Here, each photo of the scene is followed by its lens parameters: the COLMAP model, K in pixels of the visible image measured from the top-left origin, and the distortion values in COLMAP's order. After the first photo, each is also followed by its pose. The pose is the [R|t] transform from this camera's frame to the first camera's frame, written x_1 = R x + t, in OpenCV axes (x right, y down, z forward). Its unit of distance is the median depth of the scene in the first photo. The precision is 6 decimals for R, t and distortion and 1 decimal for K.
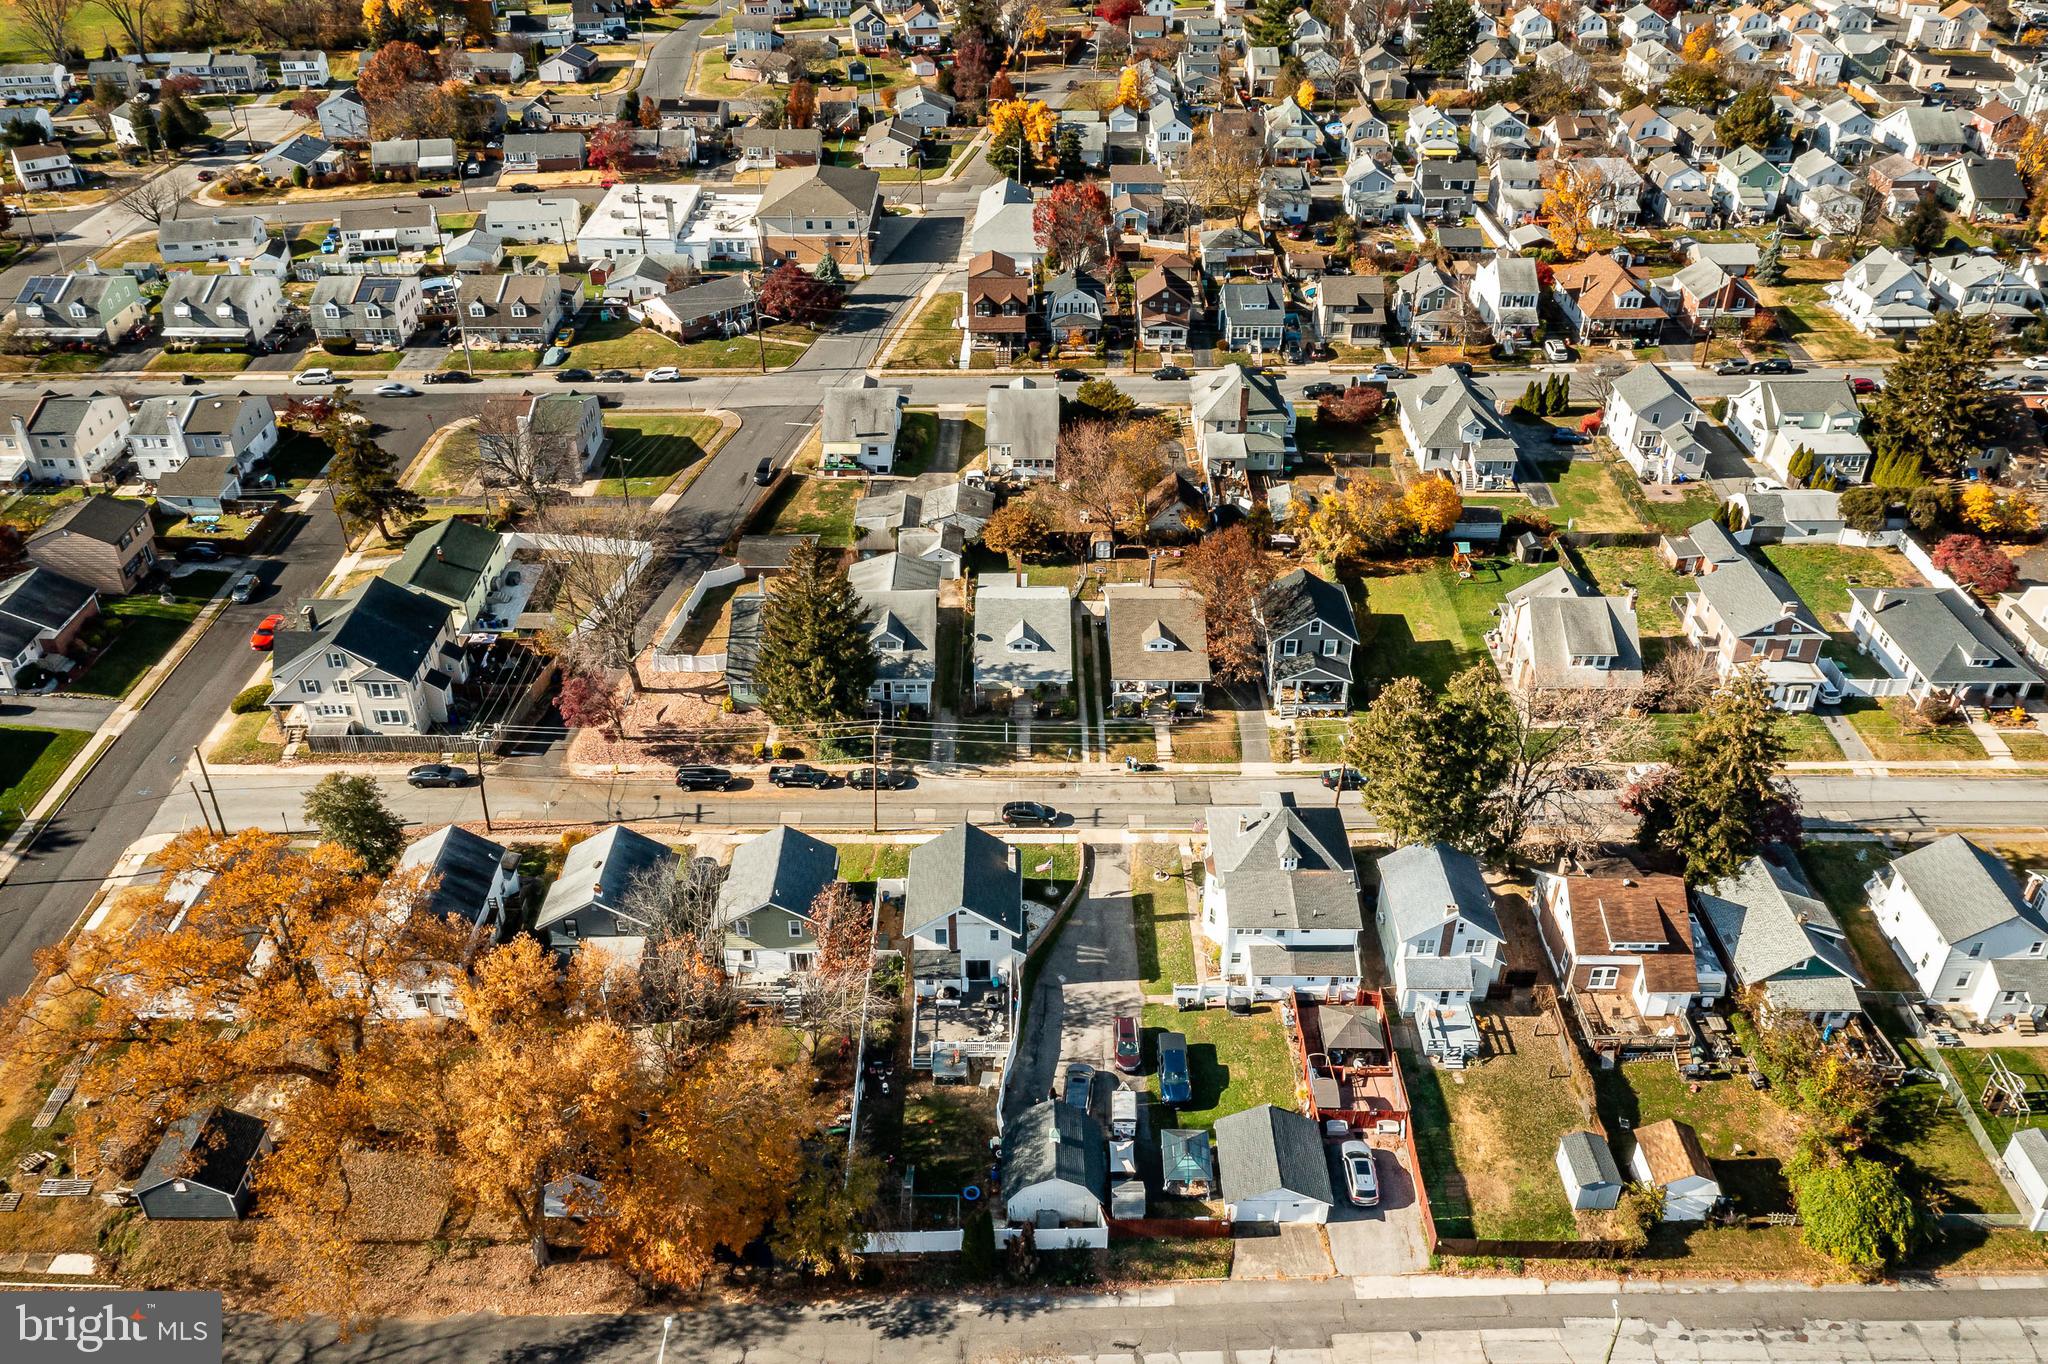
lens RADIAL K [[1601.1, 0, 1027.7], [0, 1601.1, 690.0], [0, 0, 1]] dist [0.016951, 0.009099]
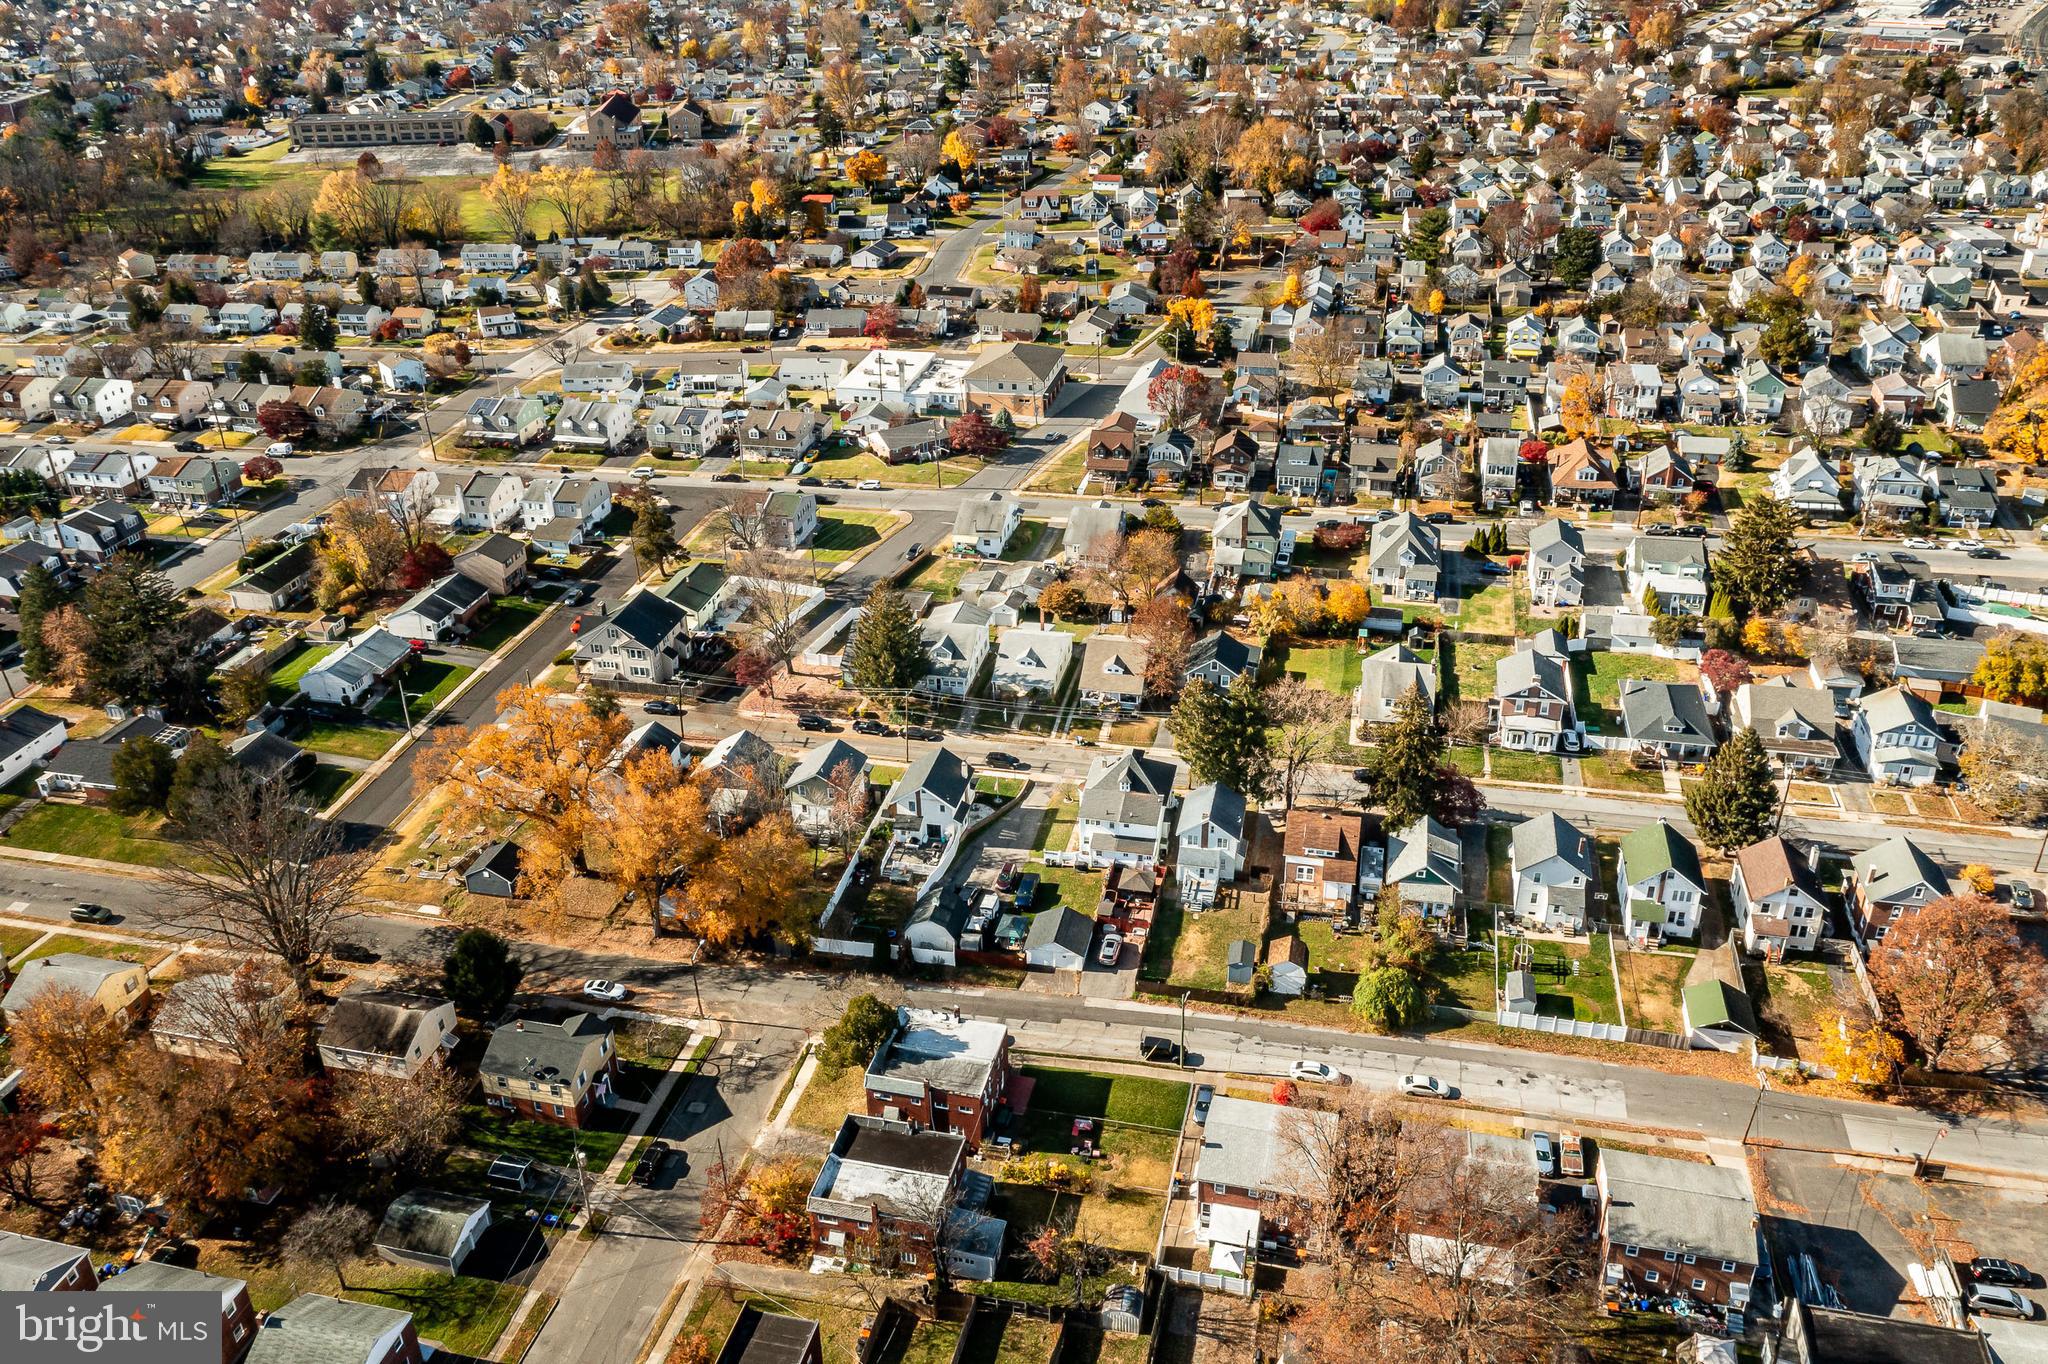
lens RADIAL K [[1601.1, 0, 1021.3], [0, 1601.1, 678.2], [0, 0, 1]] dist [0.016951, 0.009099]
pose [[0.975338, 0.085472, -0.203494, 0.243379], [-0.104865, 0.990718, -0.086490, 0.095644], [0.194213, 0.105696, 0.975249, -0.398919]]
